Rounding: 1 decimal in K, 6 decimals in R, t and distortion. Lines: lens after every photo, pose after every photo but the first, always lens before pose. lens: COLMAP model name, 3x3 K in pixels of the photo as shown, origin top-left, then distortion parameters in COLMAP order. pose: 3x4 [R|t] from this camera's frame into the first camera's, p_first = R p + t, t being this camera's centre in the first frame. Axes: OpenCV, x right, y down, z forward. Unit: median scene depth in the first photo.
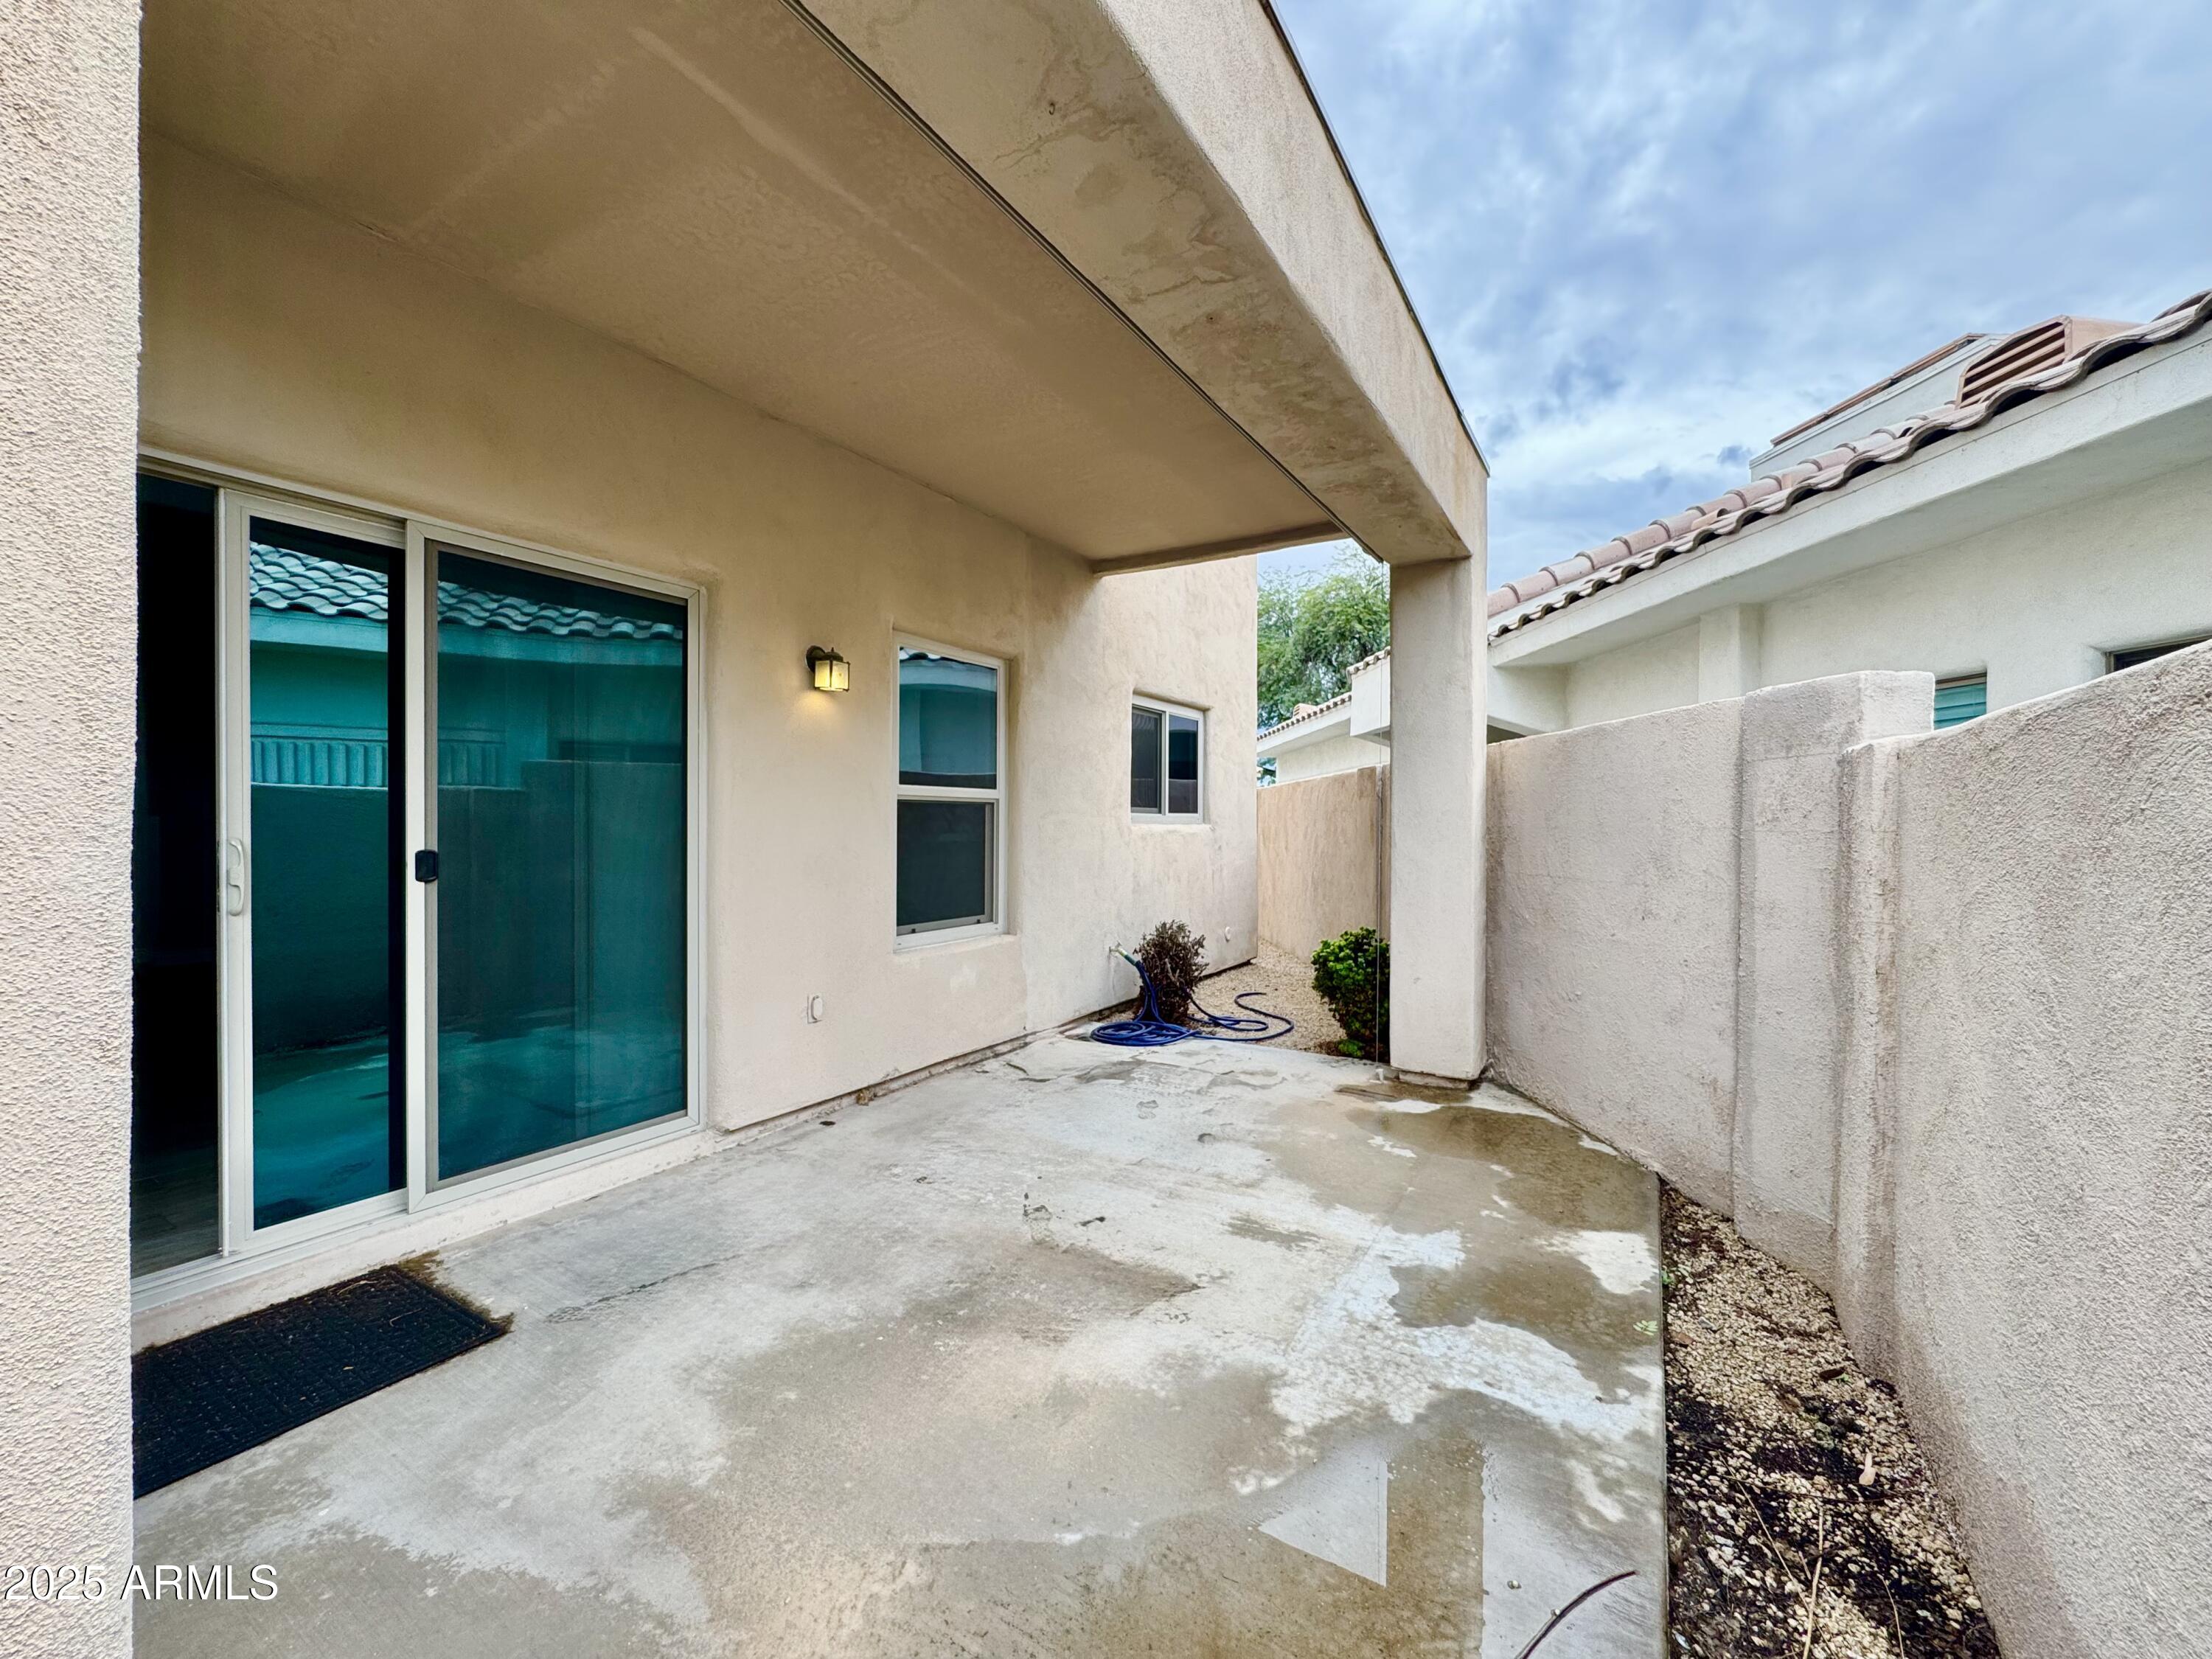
lens RADIAL K [[885.7, 0, 1103.6], [0, 885.7, 829.4], [0, 0, 1]] dist [-0.000162, 0.000363]
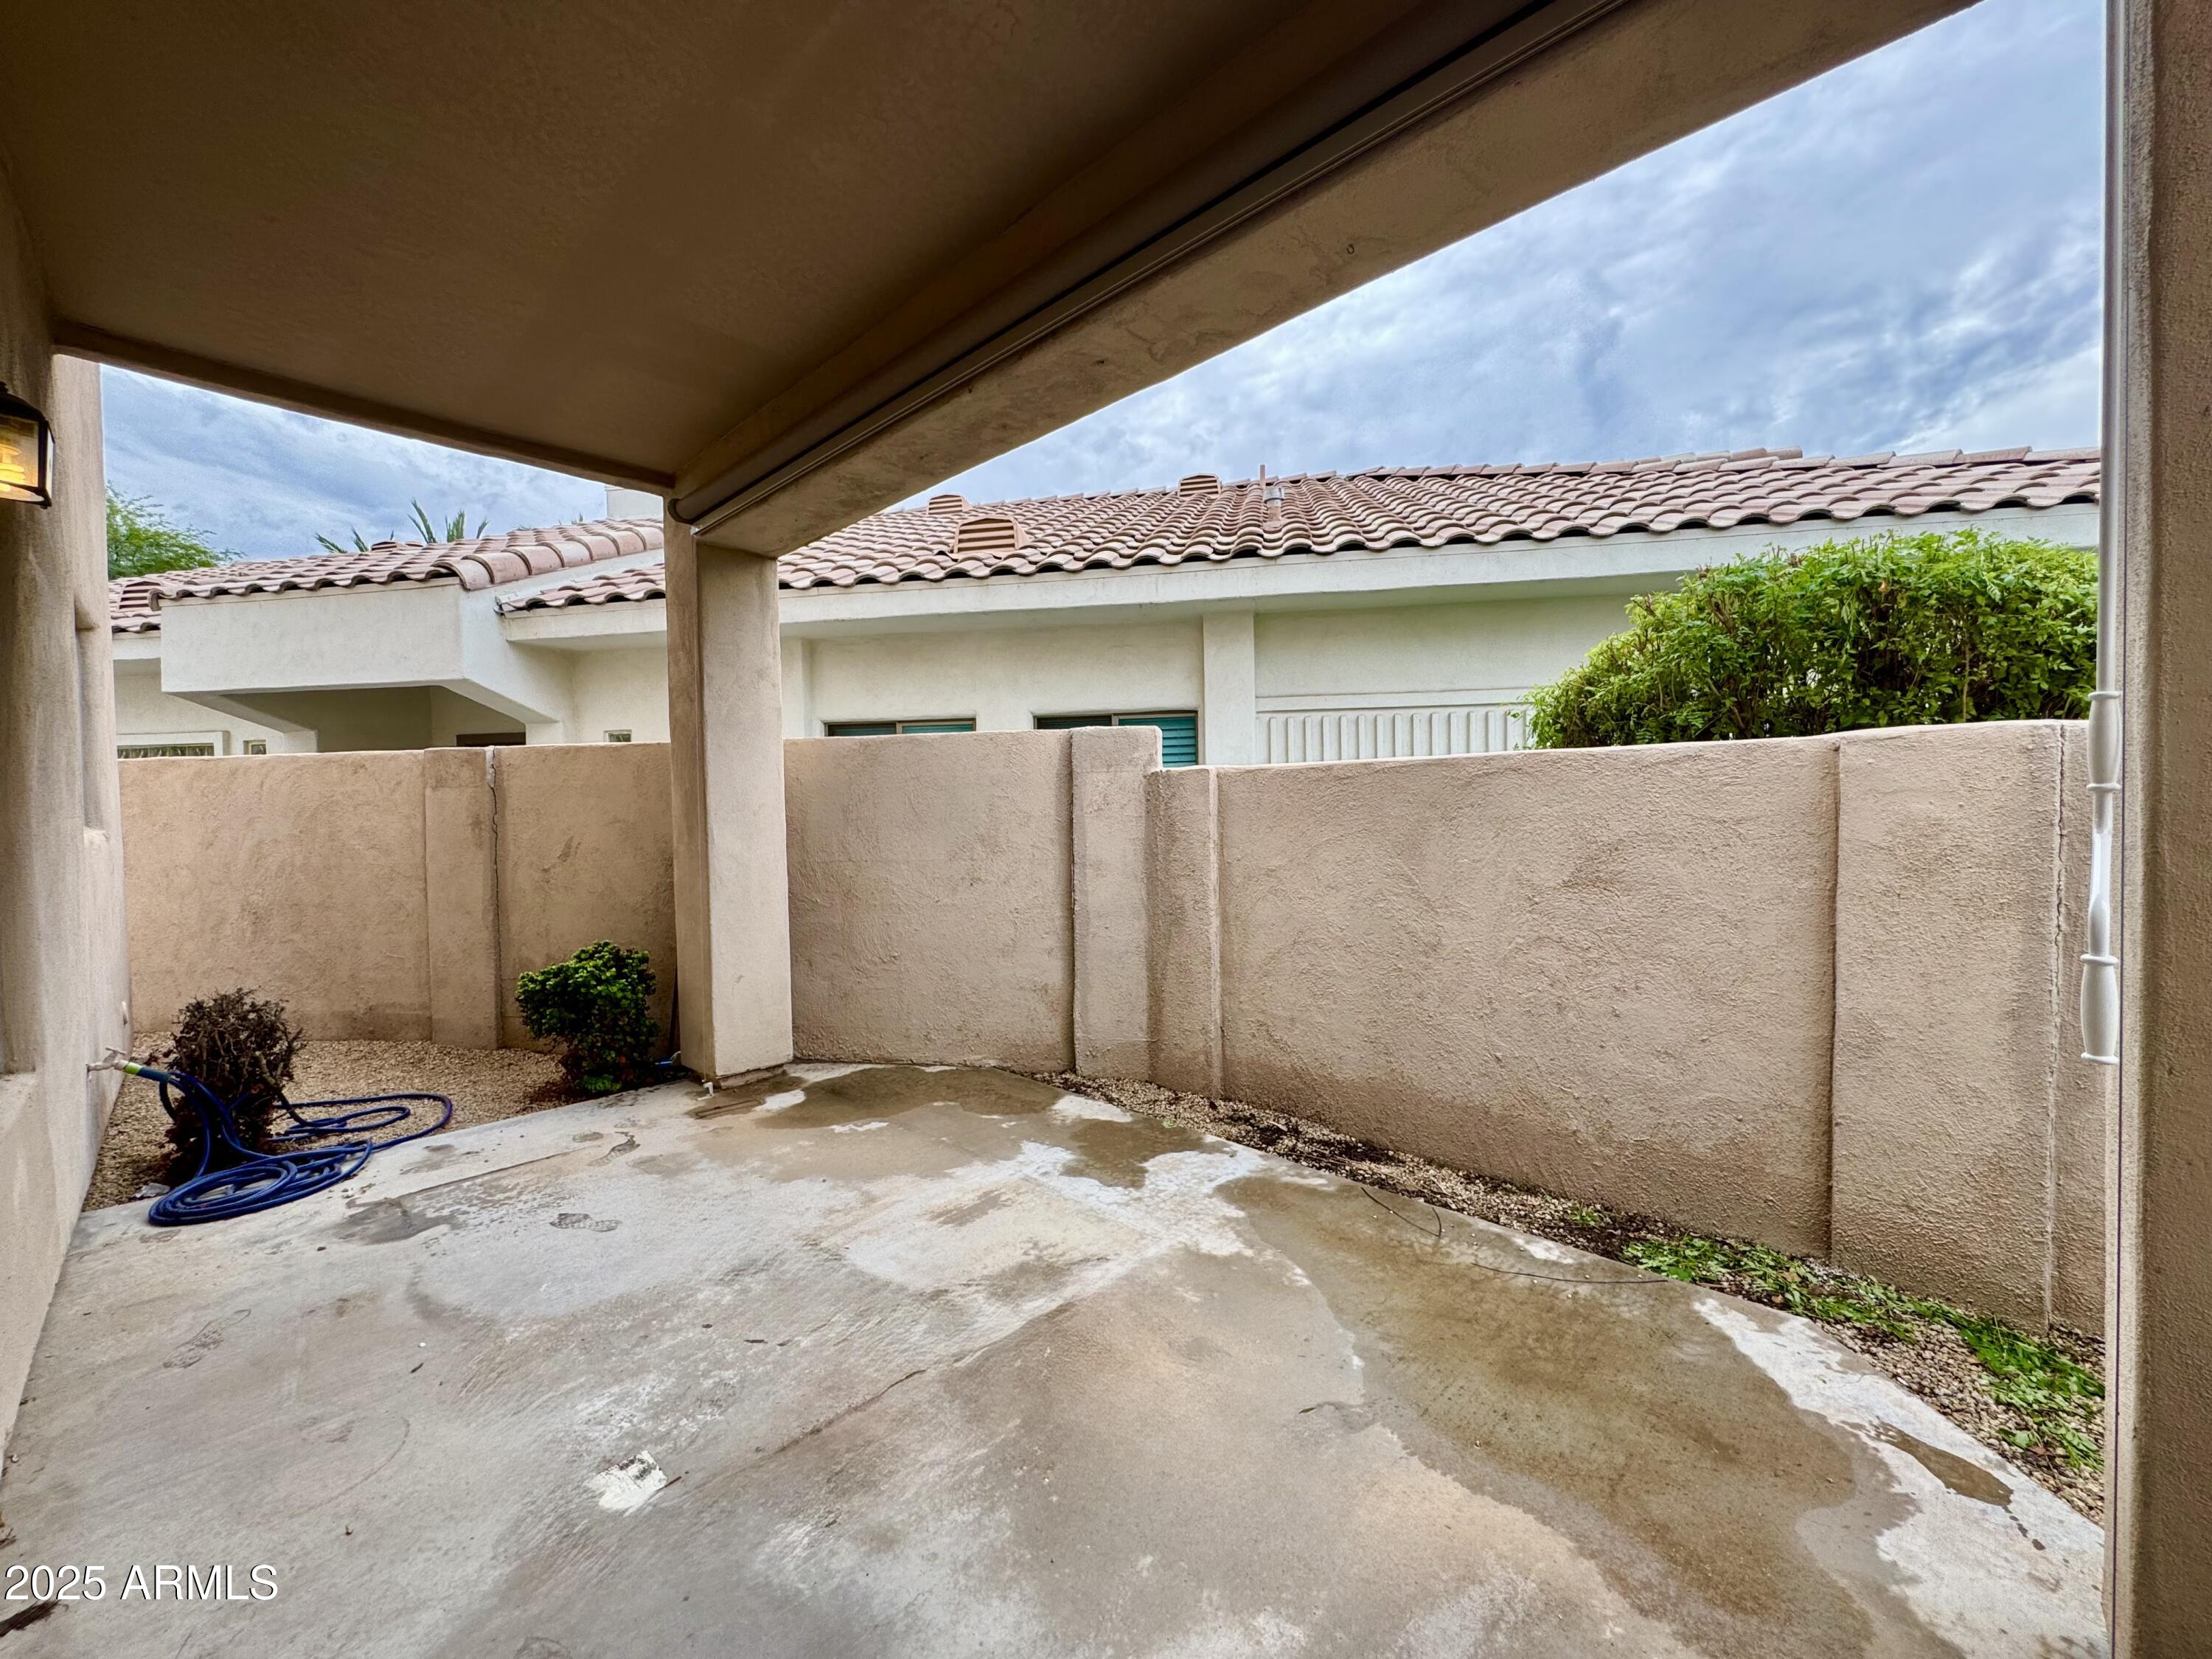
lens RADIAL K [[885.7, 0, 1108.1], [0, 885.7, 823.2], [0, 0, 1]] dist [-0.000162, 0.000363]
pose [[0.213917, -0.021859, 0.976607, -0.709511], [0.021945, 0.999605, 0.017567, -0.012494], [-0.976605, 0.017674, 0.214313, 0.550170]]
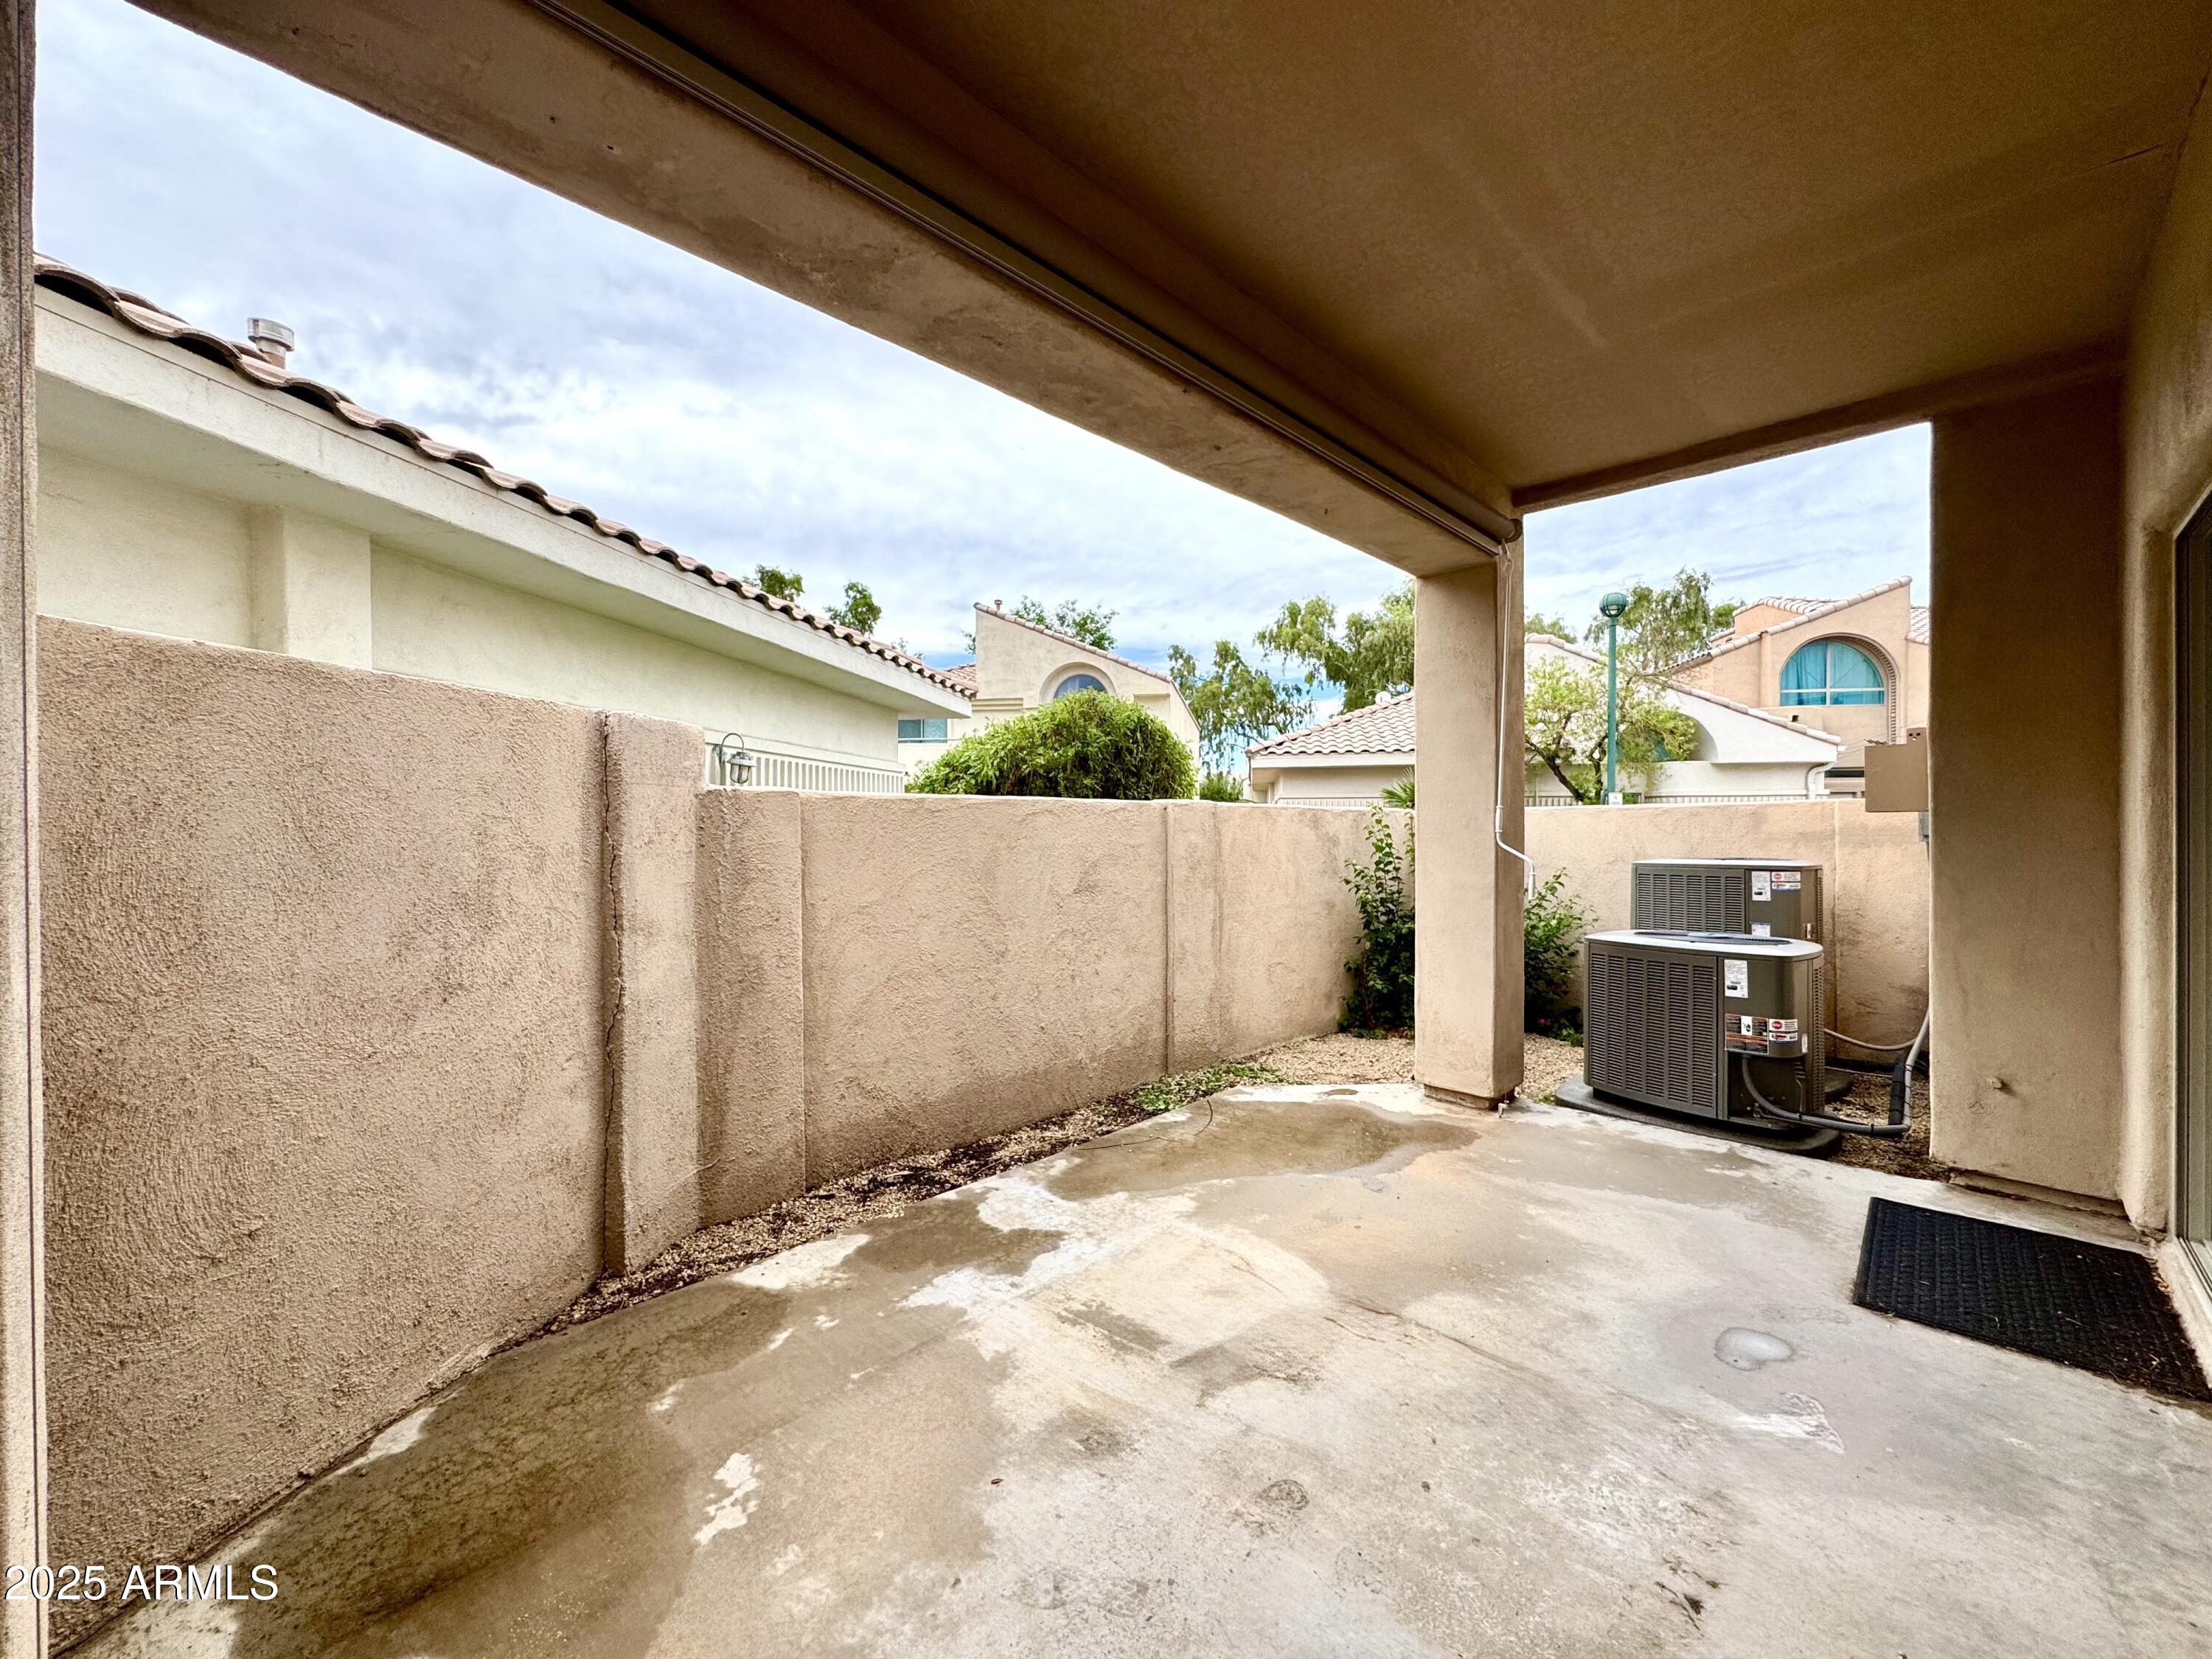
lens RADIAL K [[885.7, 0, 1108.2], [0, 885.7, 823.4], [0, 0, 1]] dist [-0.000162, 0.000363]
pose [[-0.978197, 0.000807, 0.207676, 0.007901], [0.001474, 0.999994, 0.003056, -0.030436], [-0.207673, 0.003296, -0.978193, 1.651274]]
